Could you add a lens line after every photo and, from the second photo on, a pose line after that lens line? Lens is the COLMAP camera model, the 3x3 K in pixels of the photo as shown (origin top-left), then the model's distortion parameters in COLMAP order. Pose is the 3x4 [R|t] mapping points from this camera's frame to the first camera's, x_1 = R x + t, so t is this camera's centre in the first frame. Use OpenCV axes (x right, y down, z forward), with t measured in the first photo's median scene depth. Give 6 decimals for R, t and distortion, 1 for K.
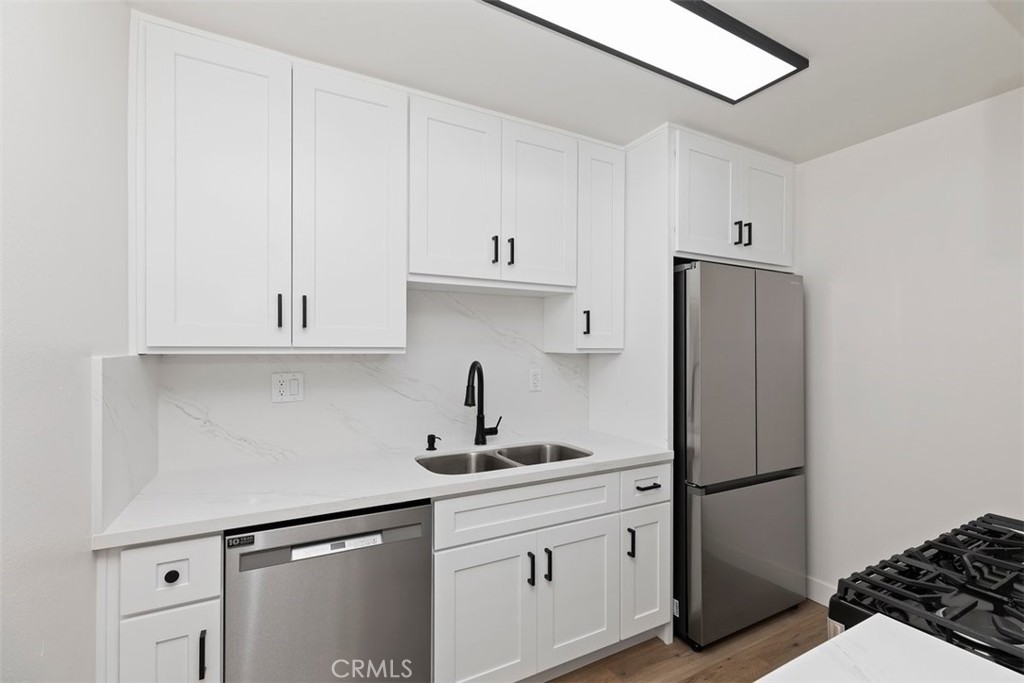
lens RADIAL K [[463.1, 0, 511.5], [0, 463.1, 358.8], [0, 0, 1]] dist [0.003340, -0.000328]
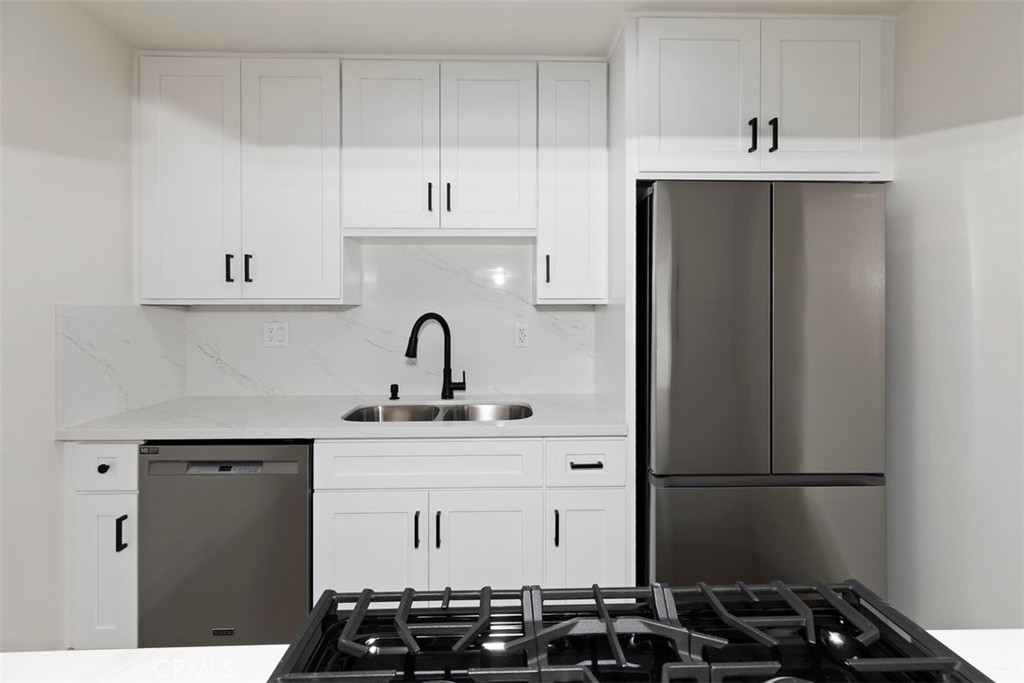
lens RADIAL K [[457.9, 0, 517.0], [0, 457.9, 325.4], [0, 0, 1]] dist [0.000862, 0.000207]
pose [[0.889430, 0.006668, -0.457023, 0.563433], [-0.006354, 0.999977, 0.002224, 0.029650], [0.457028, 0.000926, 0.889452, 0.227401]]
